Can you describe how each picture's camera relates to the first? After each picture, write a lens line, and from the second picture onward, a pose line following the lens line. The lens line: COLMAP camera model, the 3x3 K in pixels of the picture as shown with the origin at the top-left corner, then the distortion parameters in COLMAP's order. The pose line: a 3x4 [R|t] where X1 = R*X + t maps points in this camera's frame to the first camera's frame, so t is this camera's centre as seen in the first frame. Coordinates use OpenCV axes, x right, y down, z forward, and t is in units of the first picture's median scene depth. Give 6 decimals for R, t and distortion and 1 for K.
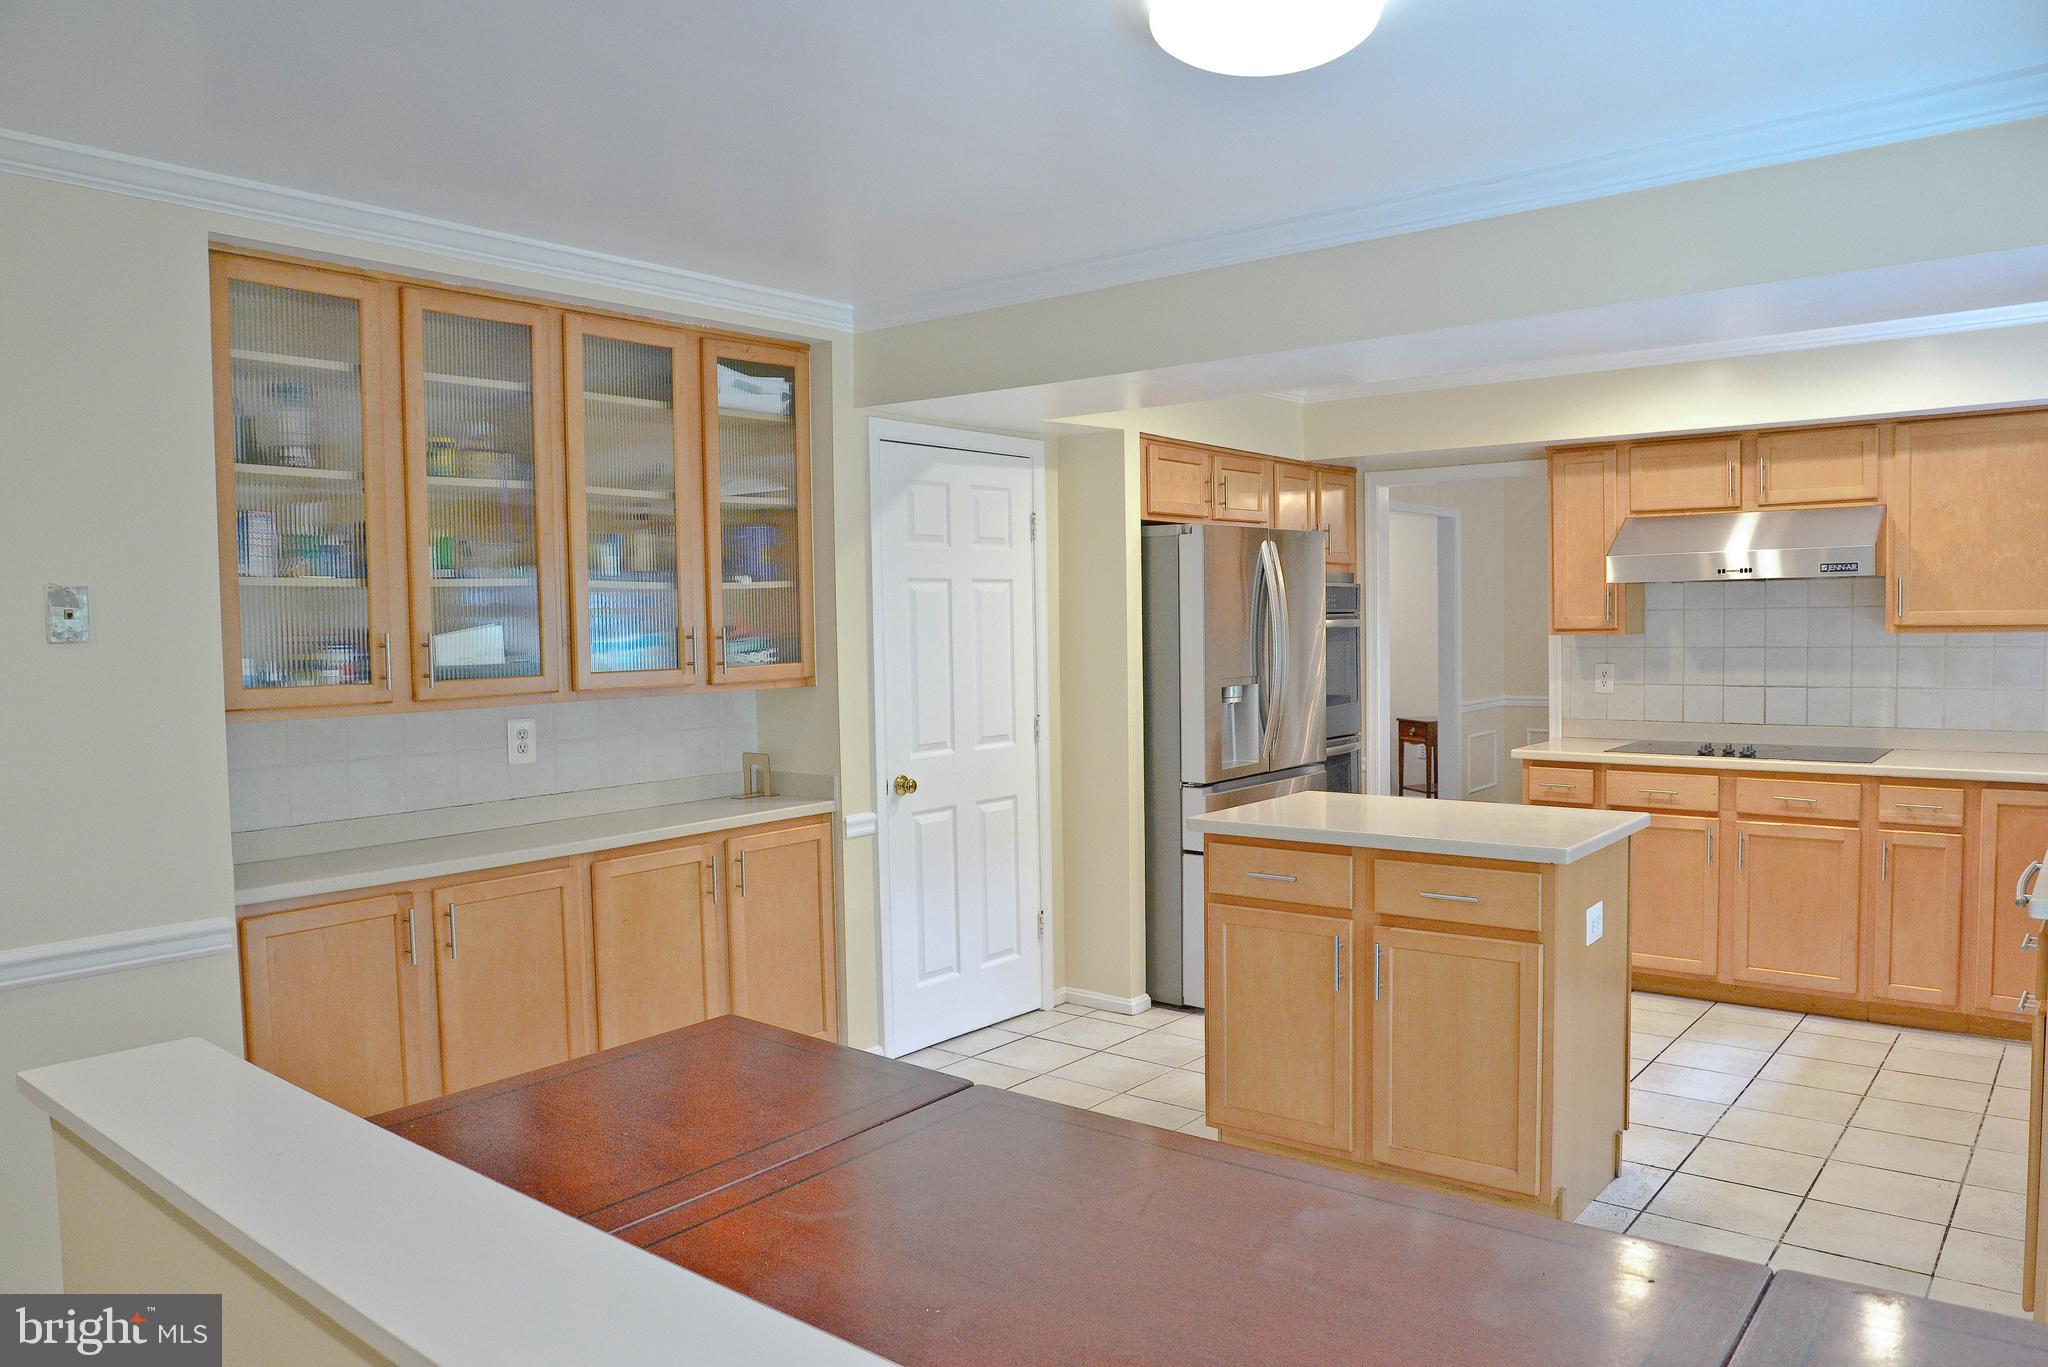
lens RADIAL K [[1427.8, 0, 1024.0], [0, 1427.8, 683.5], [0, 0, 1]] dist [-0.089011, 0.053530]
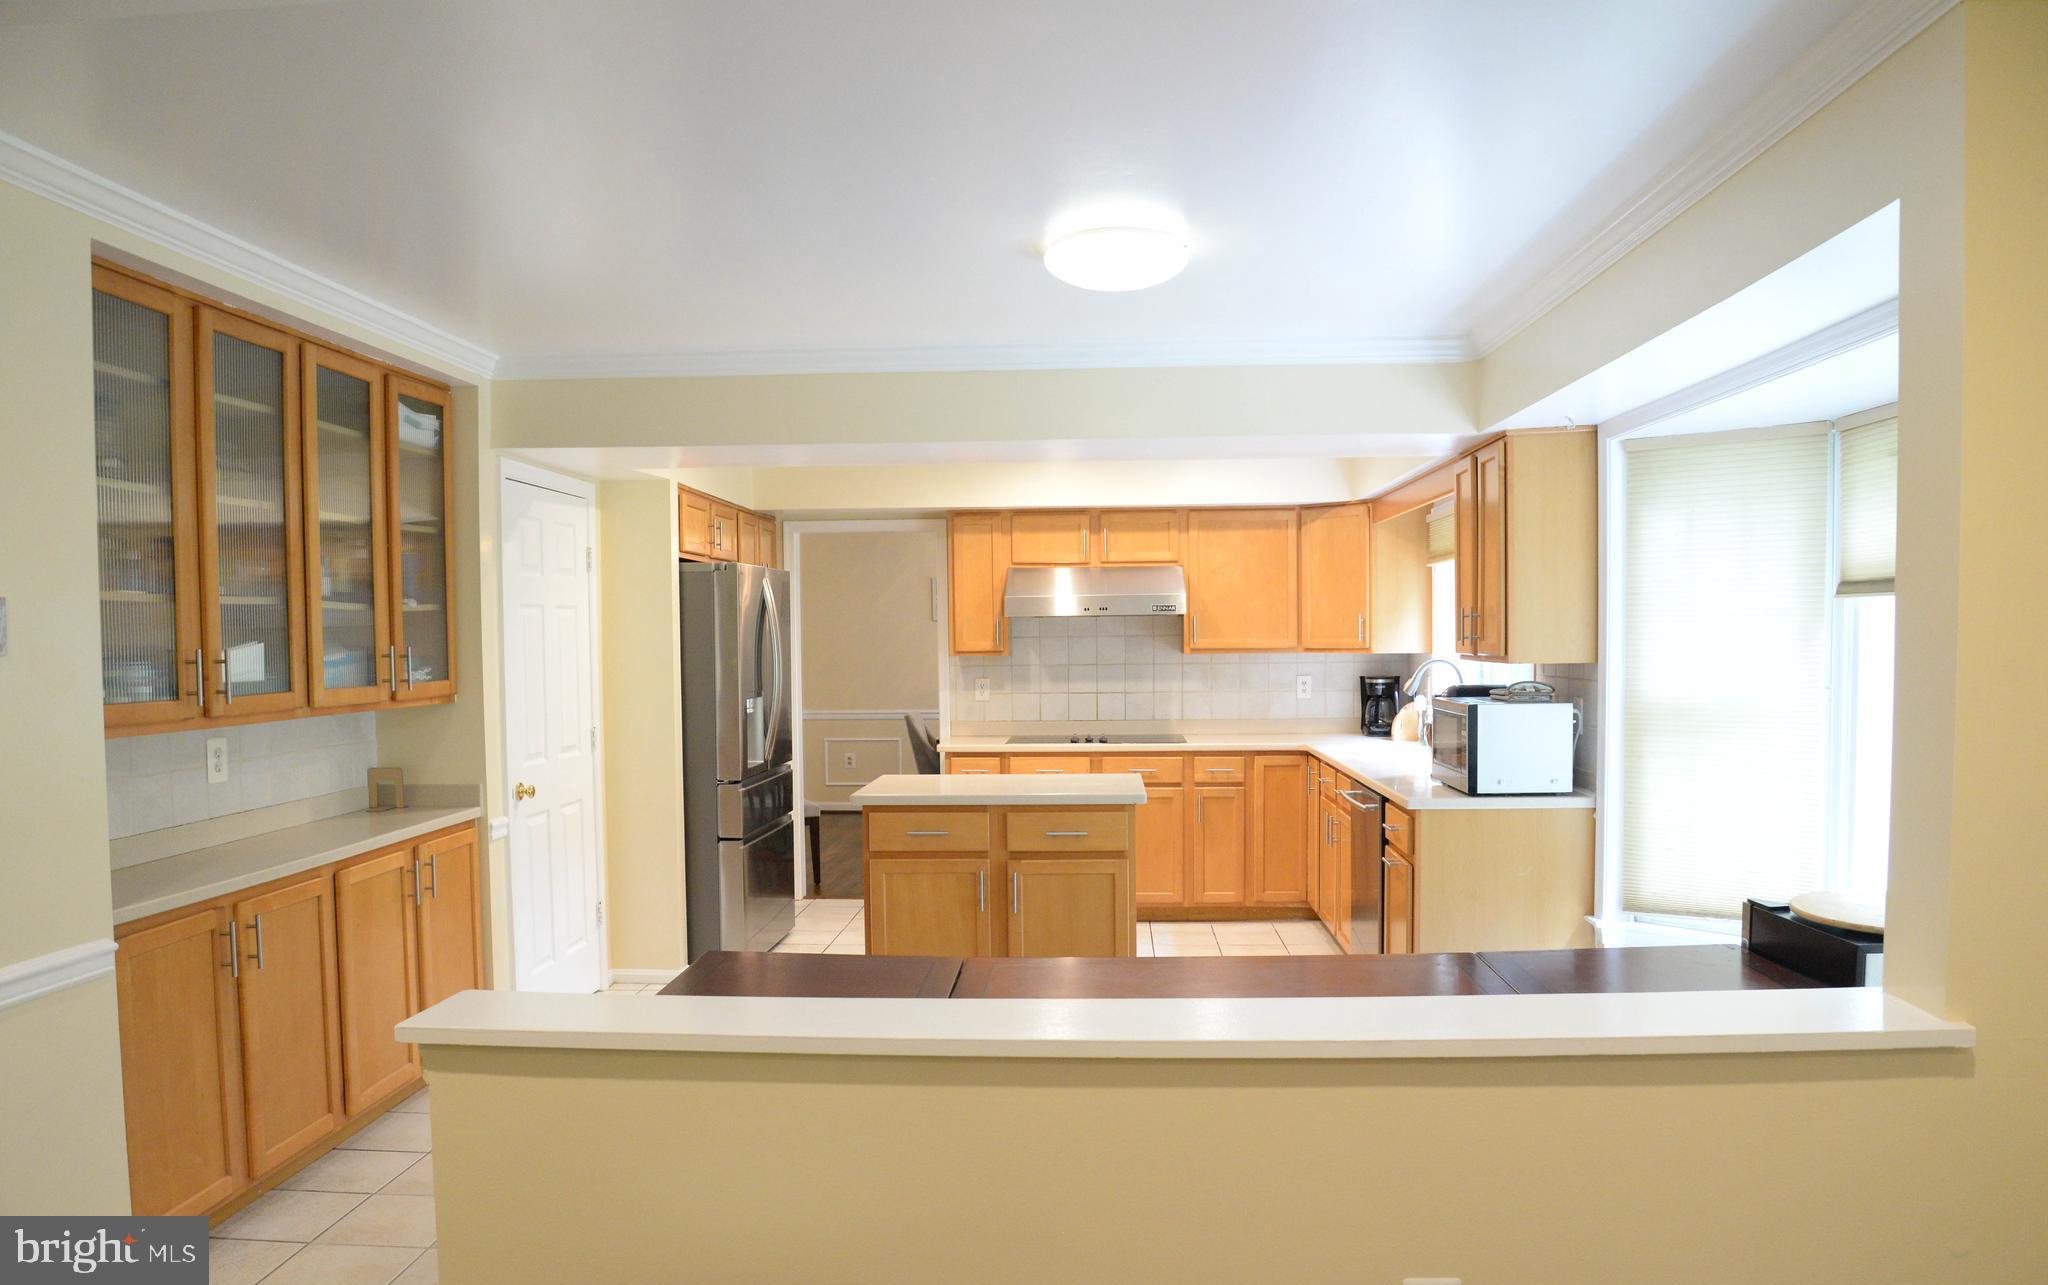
lens RADIAL K [[1396.7, 0, 1023.8], [0, 1396.7, 680.3], [0, 0, 1]] dist [-0.060688, 0.000828]
pose [[0.815671, -0.009668, 0.578435, -0.385726], [0.022749, 0.999623, -0.015372, 0.010809], [-0.578068, 0.025697, 0.815584, -0.098435]]
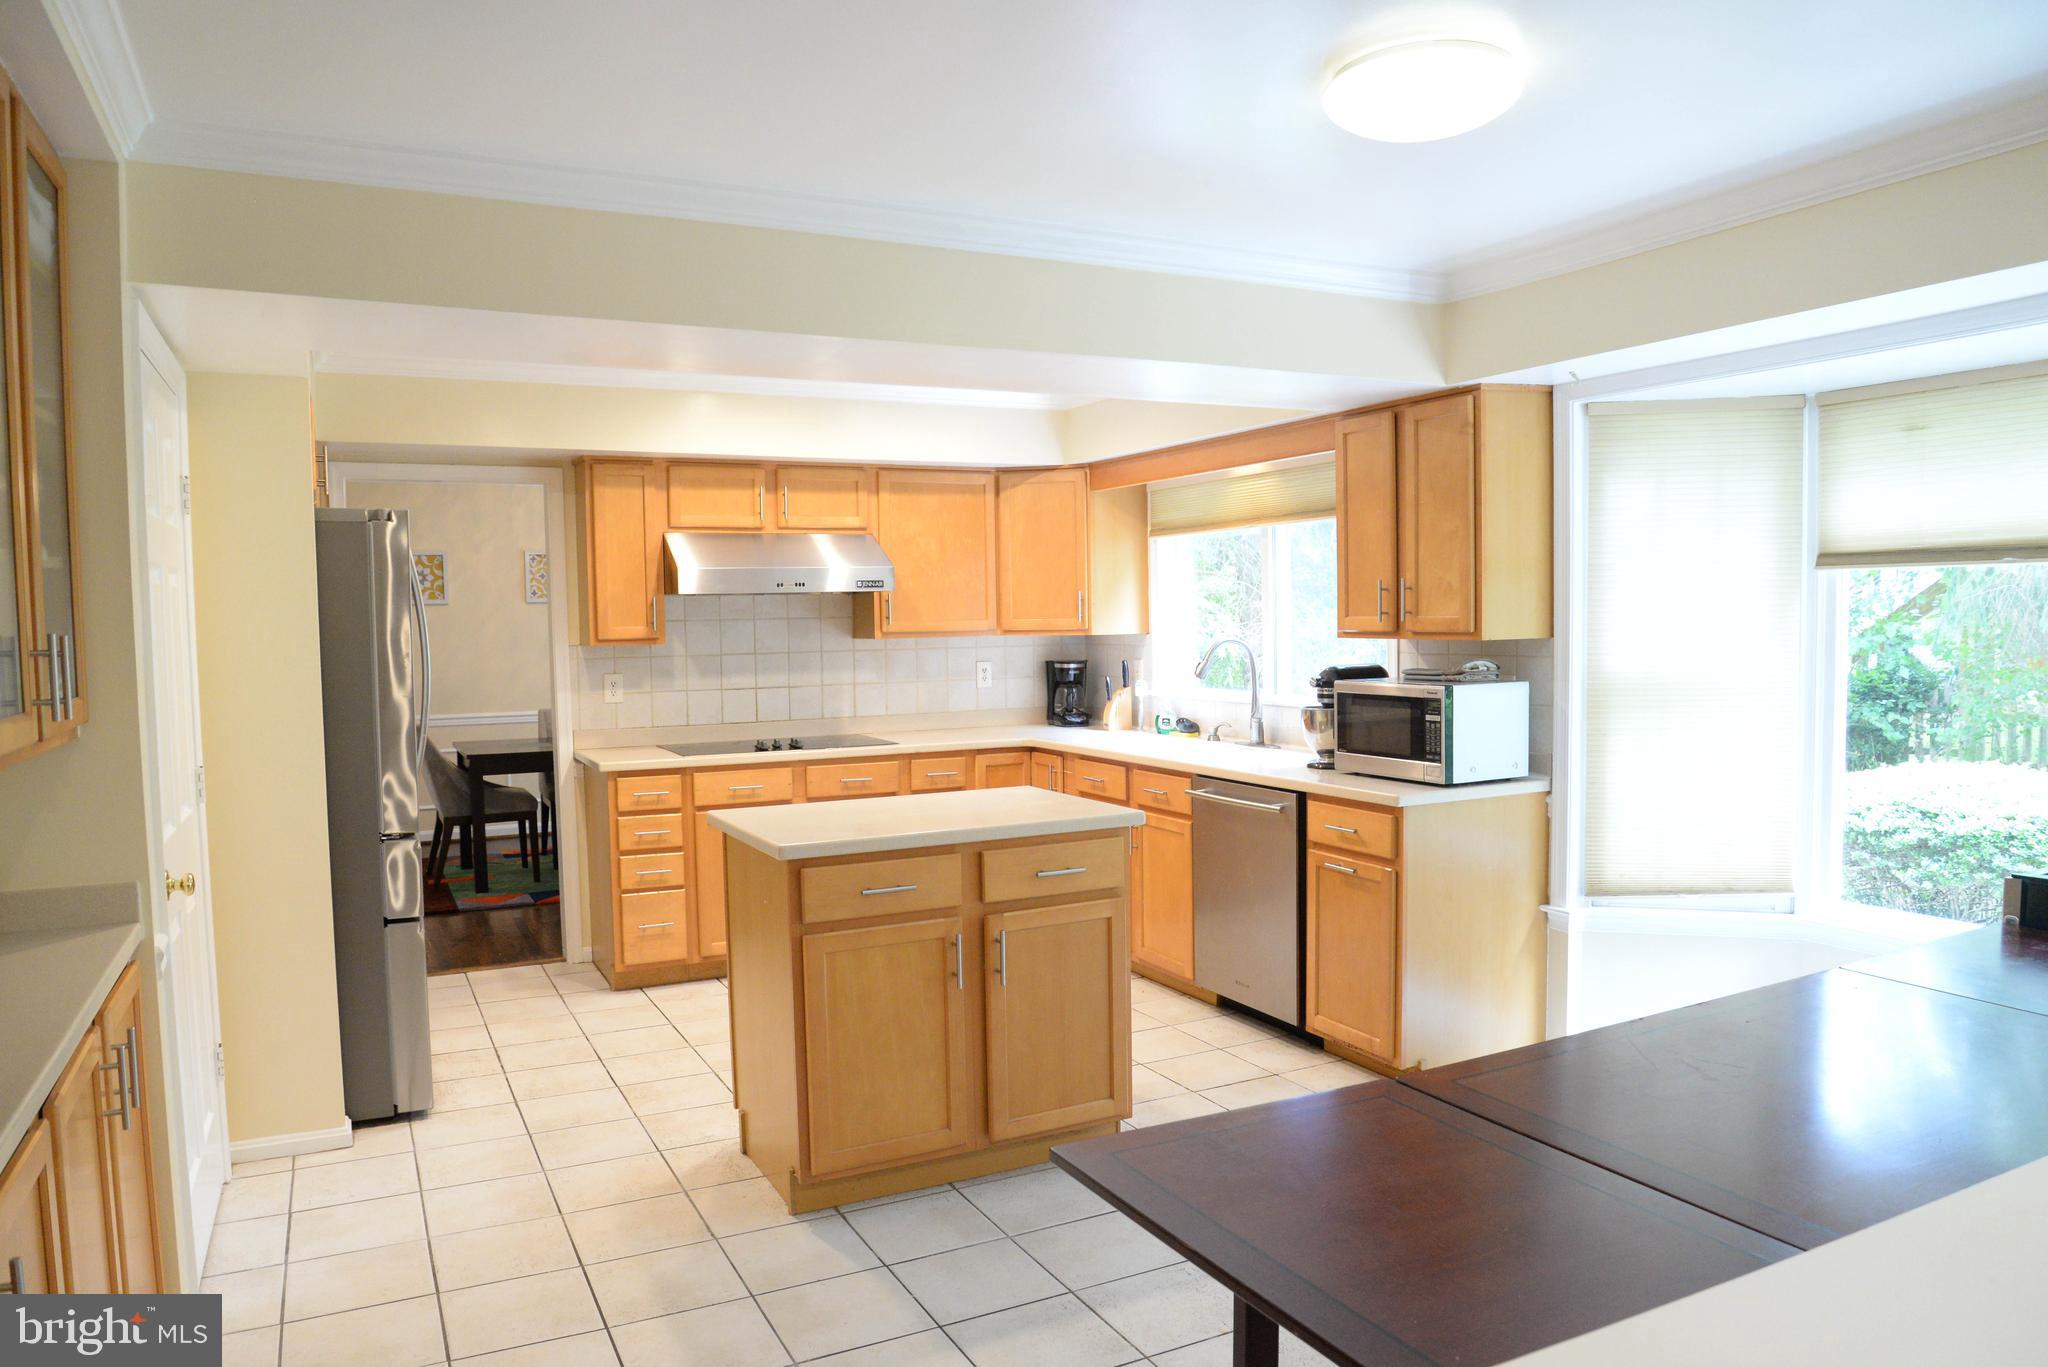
lens RADIAL K [[1390.4, 0, 1024.0], [0, 1390.4, 683.5], [0, 0, 1]] dist [-0.094604, 0.040521]
pose [[0.416595, -0.033846, 0.908462, -0.469879], [0.051425, 0.998584, 0.013622, -0.007116], [-0.907636, 0.041043, 0.417746, 0.396165]]
